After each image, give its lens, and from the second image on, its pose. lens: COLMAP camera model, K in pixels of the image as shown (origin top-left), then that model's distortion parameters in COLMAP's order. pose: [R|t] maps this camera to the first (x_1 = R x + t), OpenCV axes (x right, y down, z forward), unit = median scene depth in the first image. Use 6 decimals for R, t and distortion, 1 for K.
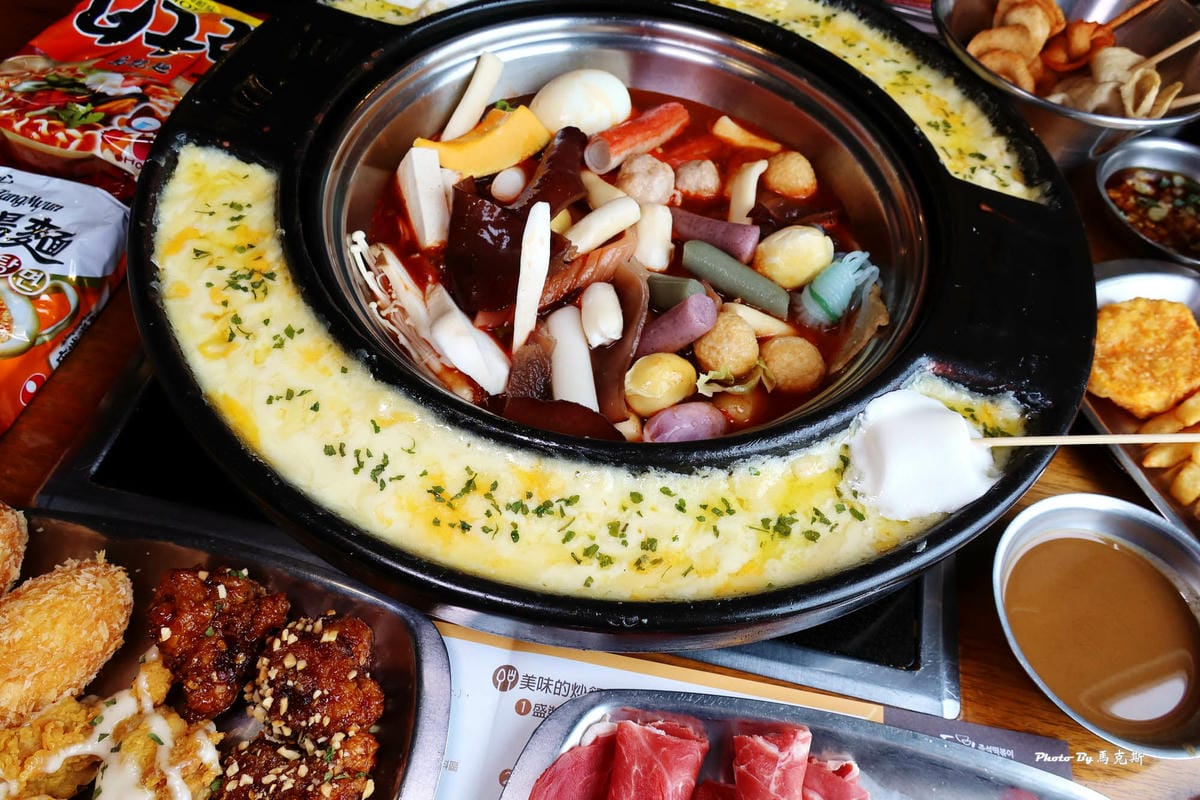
lens RADIAL K [[822.0, 0, 600.0], [0, 822.0, 400.0], [0, 0, 1]] dist [-0.011164, 0.001598]
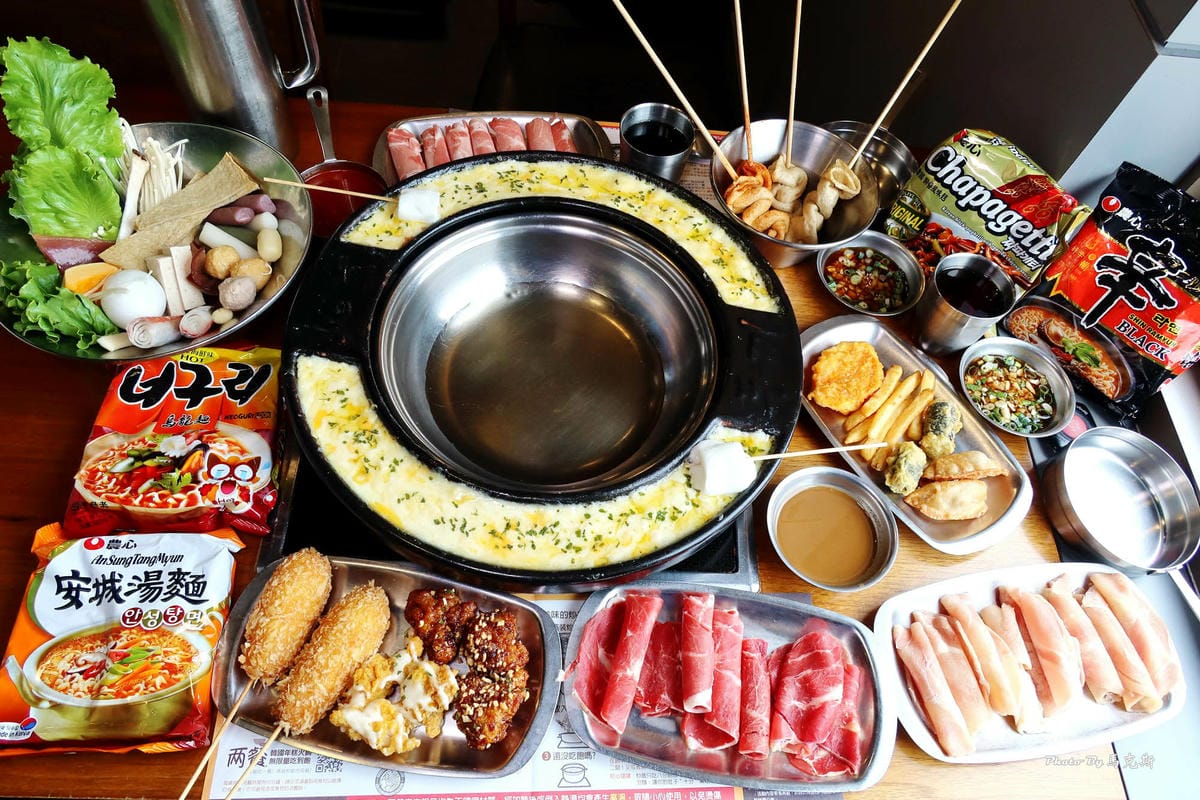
lens RADIAL K [[822.0, 0, 600.0], [0, 822.0, 400.0], [0, 0, 1]] dist [-0.011164, 0.001598]
pose [[0.979764, -0.156735, 0.124484, -0.123236], [0.147960, 0.985998, 0.076917, -0.295859], [-0.134797, -0.056942, 0.989236, -0.935417]]
